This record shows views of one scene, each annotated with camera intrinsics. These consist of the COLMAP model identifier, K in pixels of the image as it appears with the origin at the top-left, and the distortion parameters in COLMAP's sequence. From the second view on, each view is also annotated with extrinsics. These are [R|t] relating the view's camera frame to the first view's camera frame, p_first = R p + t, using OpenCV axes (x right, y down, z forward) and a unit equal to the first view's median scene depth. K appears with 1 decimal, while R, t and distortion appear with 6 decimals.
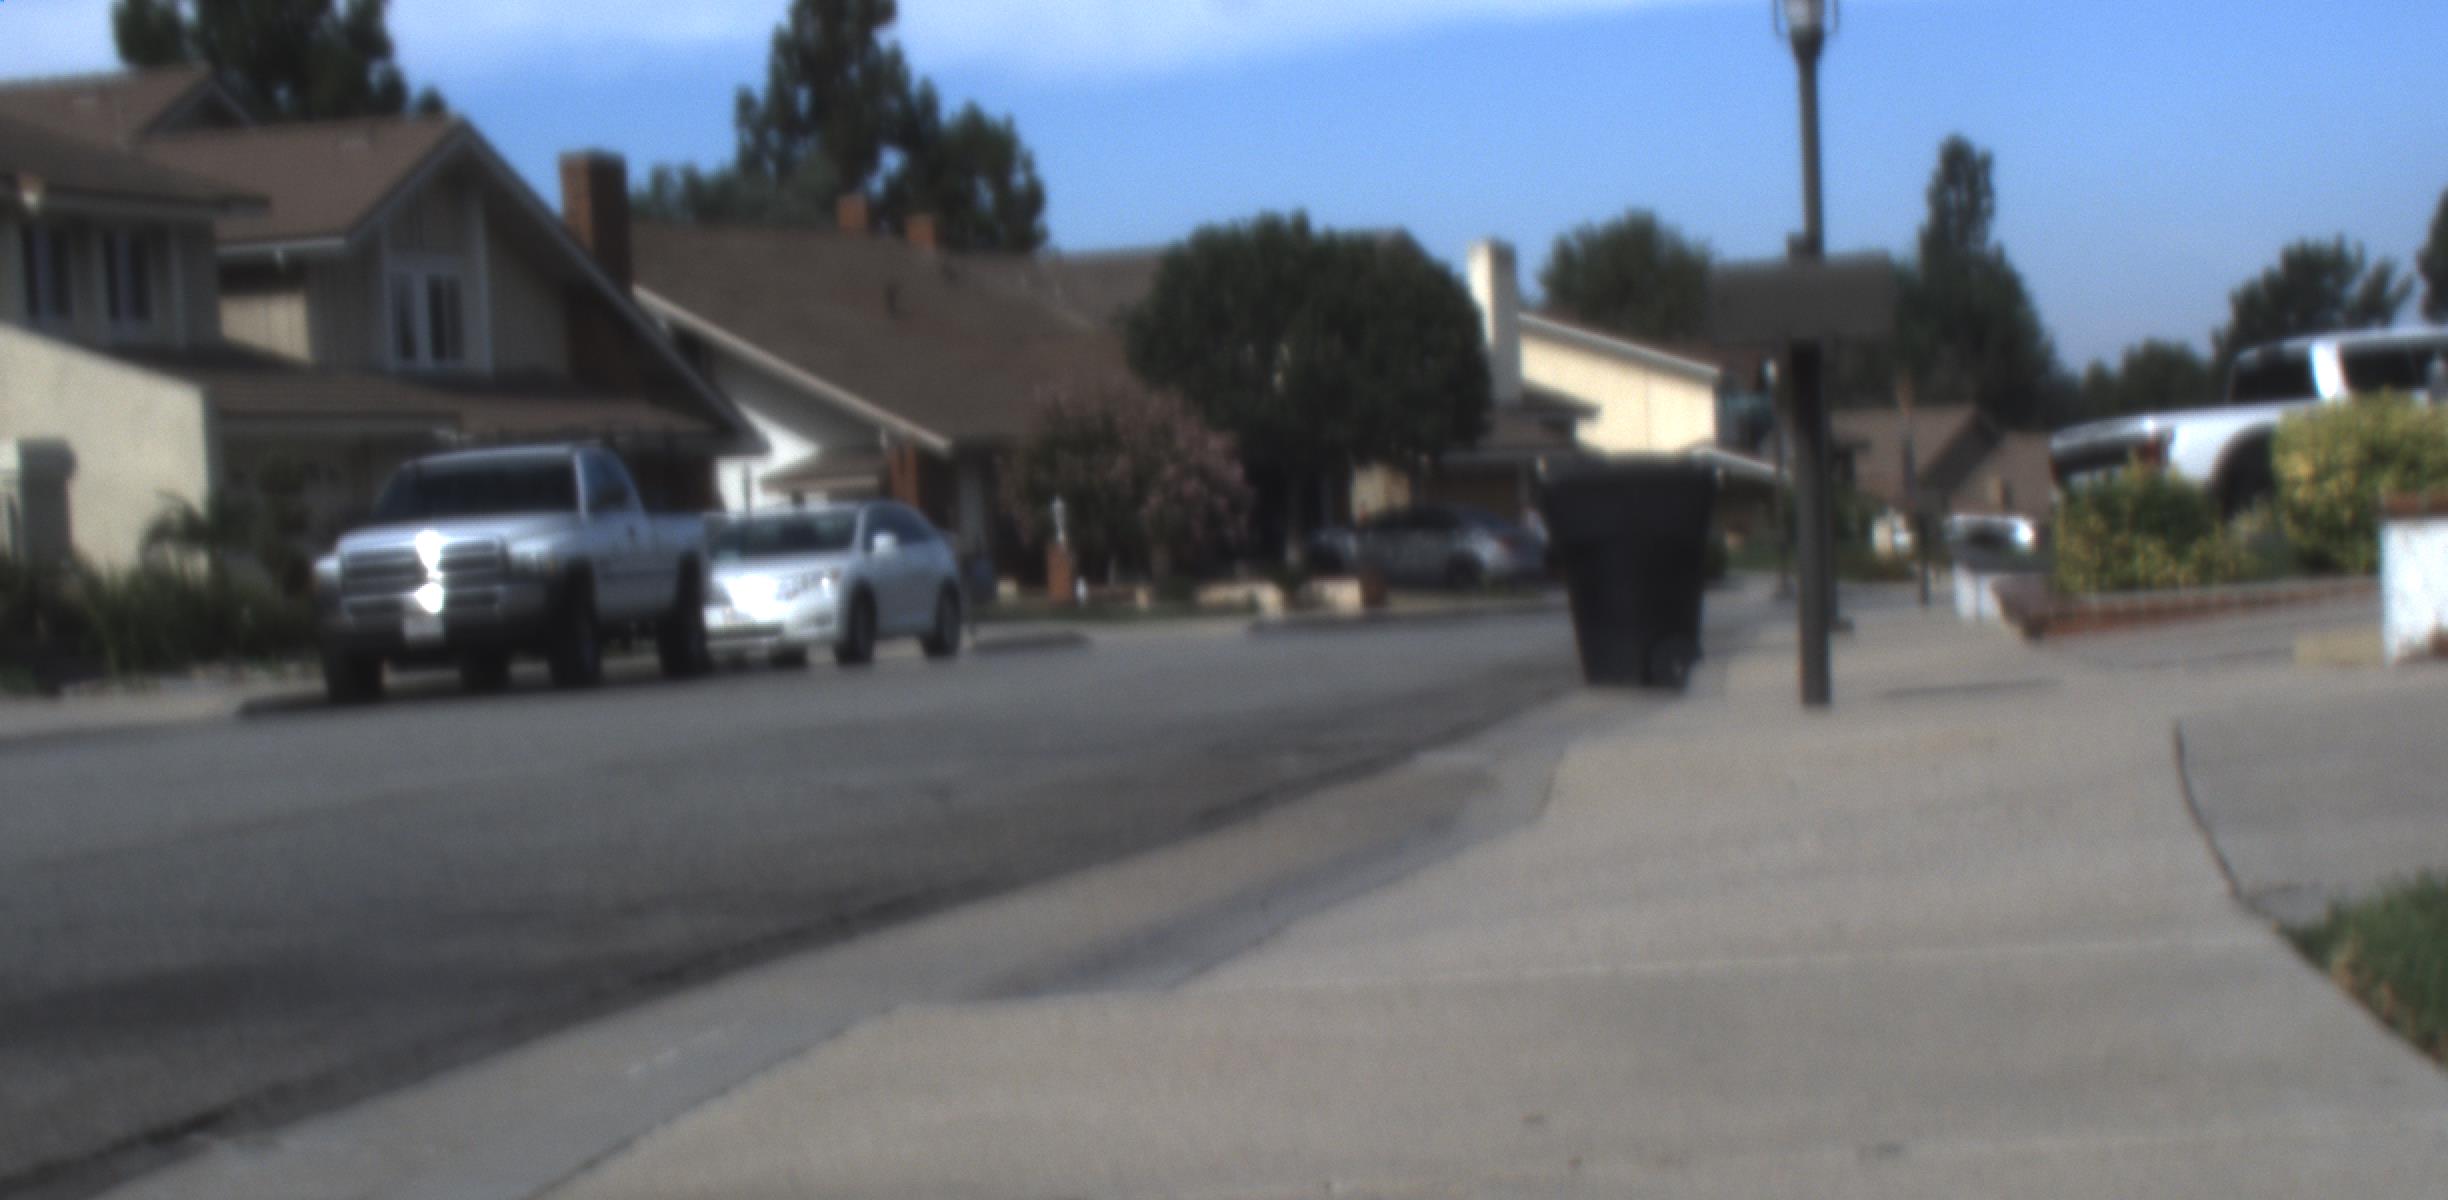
lens RADIAL K [[4623.1, 0, 1291.5], [0, 4623.1, 1039.5], [0, 0, 1]] dist [-0.182507, 0.666003]
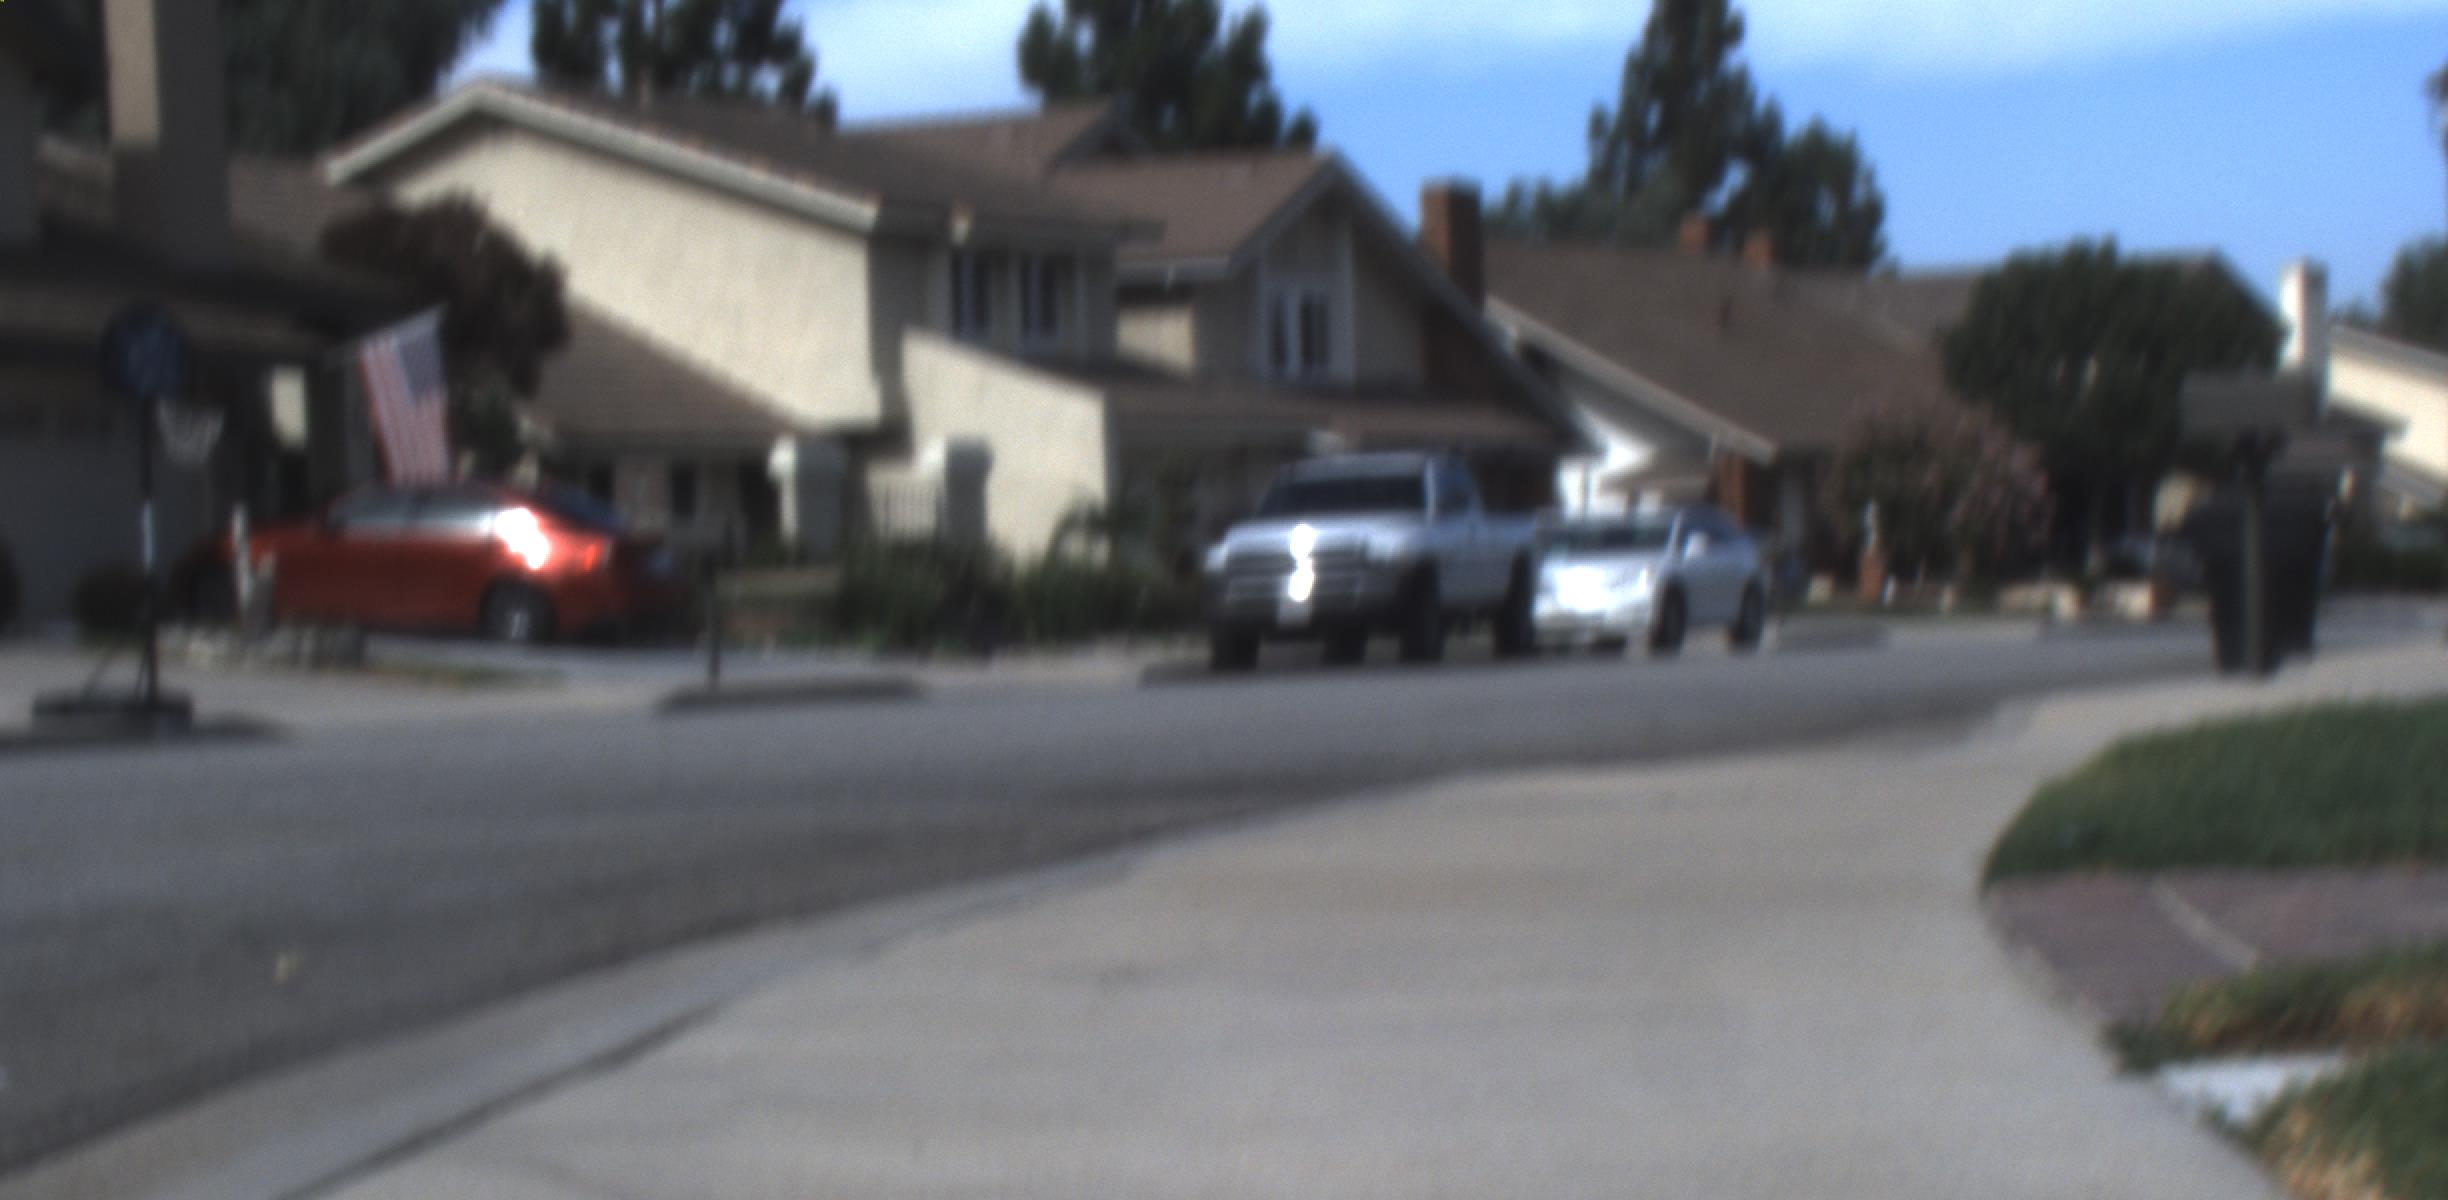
lens RADIAL K [[4623.1, 0, 1291.5], [0, 4623.1, 1039.5], [0, 0, 1]] dist [-0.182507, 0.666003]
pose [[0.983188, 0.033134, -0.179563, 0.013245], [-0.032981, 0.999449, 0.003836, 0.007993], [0.179591, 0.002151, 0.983739, -0.082048]]
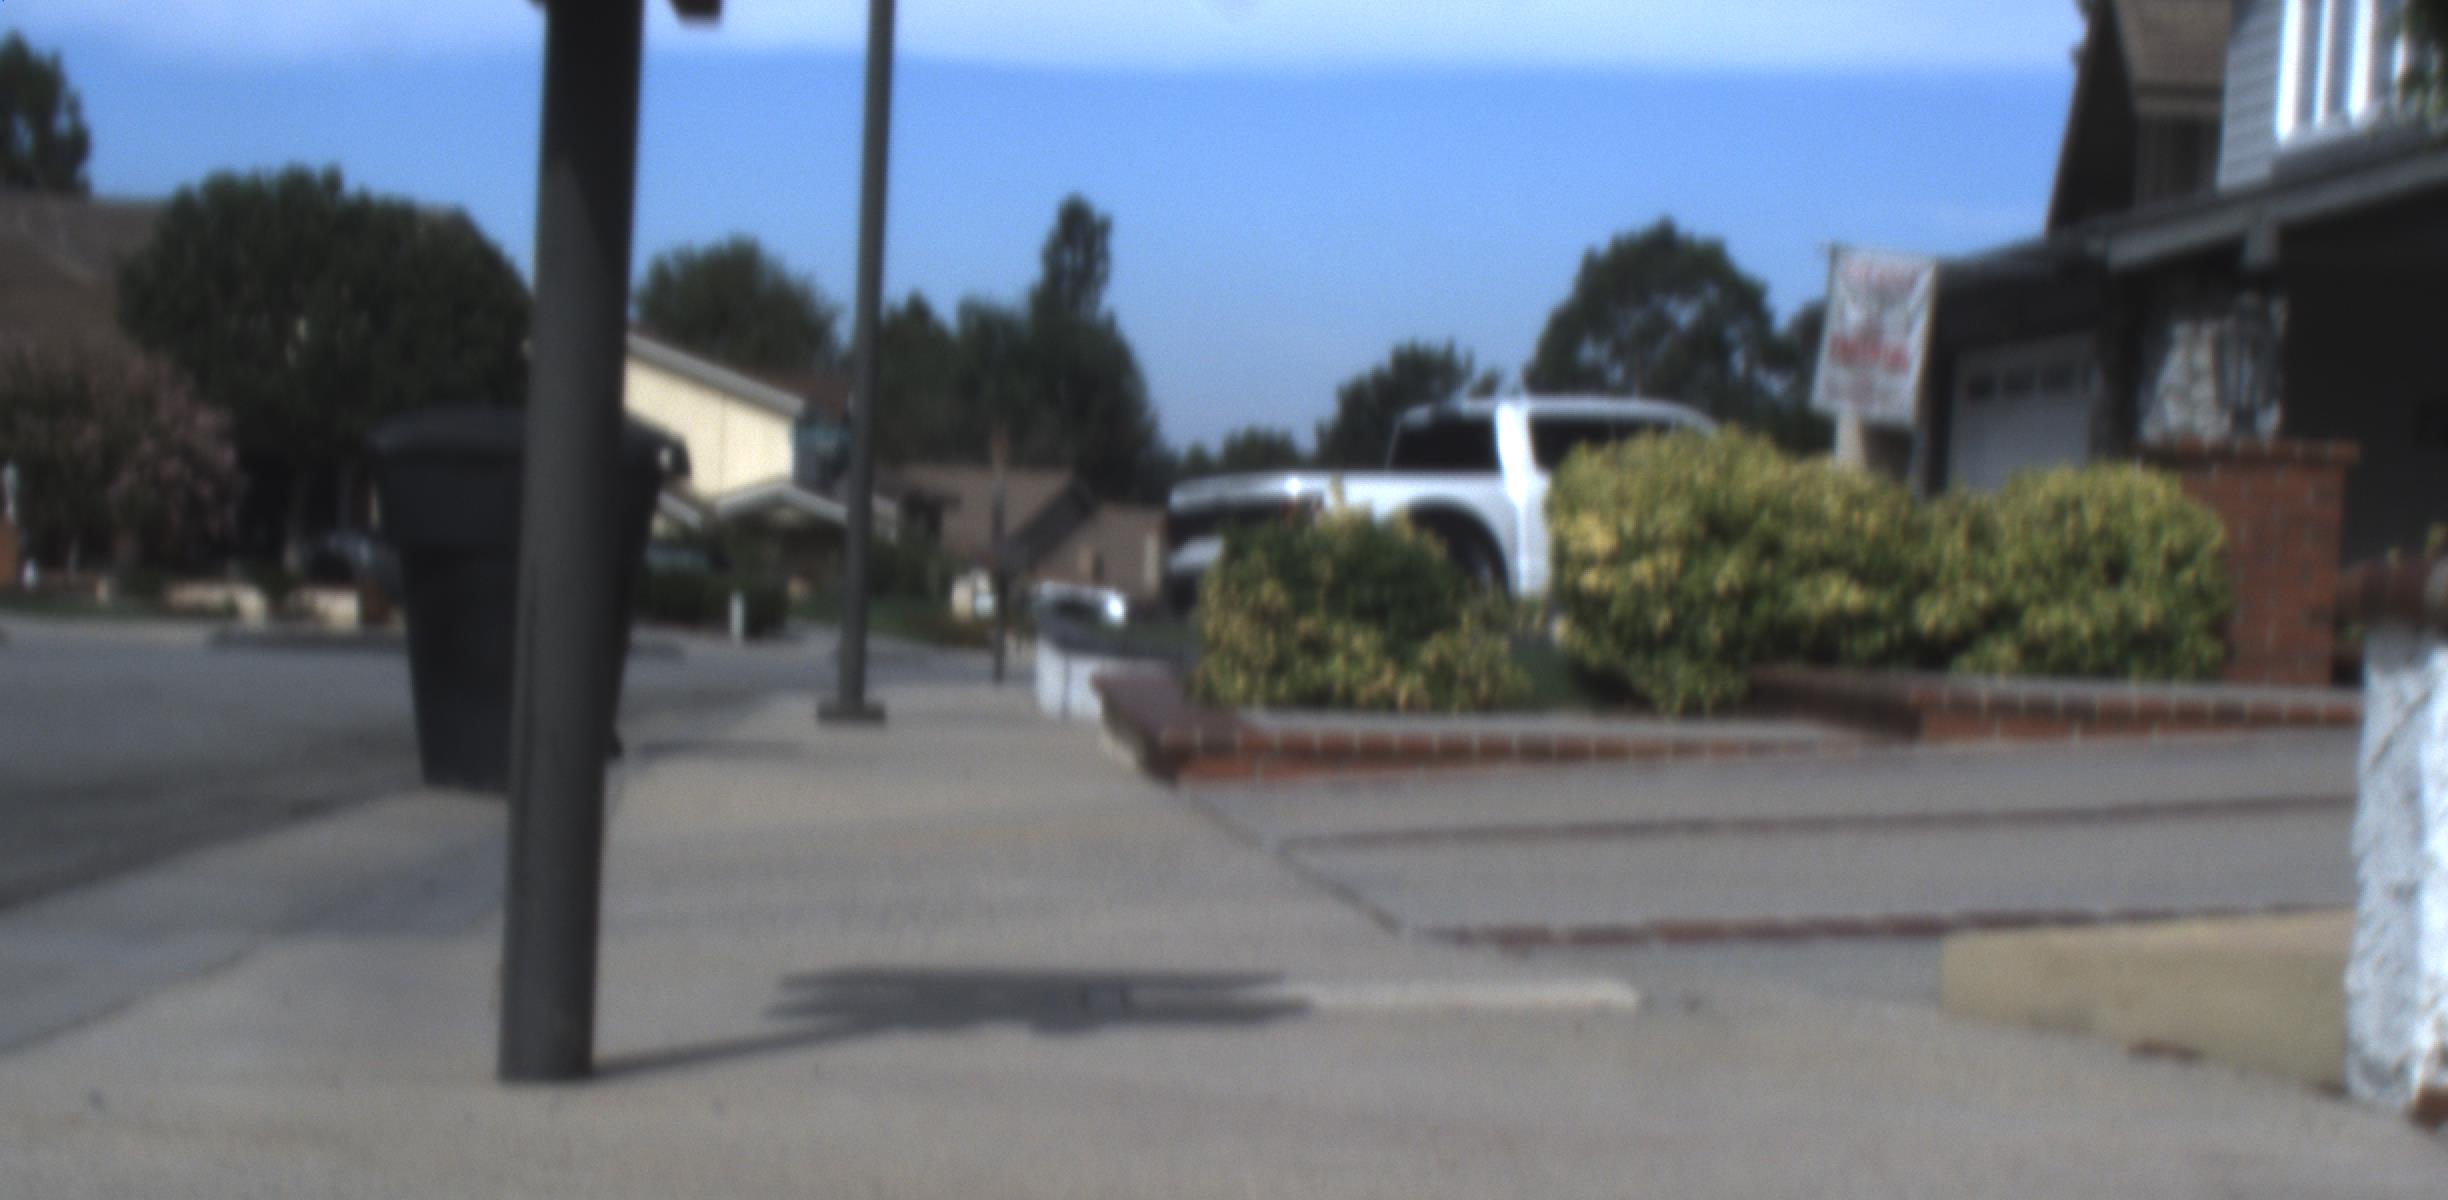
lens RADIAL K [[4623.1, 0, 1291.5], [0, 4623.1, 1039.5], [0, 0, 1]] dist [-0.182507, 0.666003]
pose [[0.976212, 0.076294, 0.202952, 0.017022], [-0.074025, 0.997080, -0.018761, -0.012417], [-0.203791, 0.003292, 0.979009, 0.117910]]
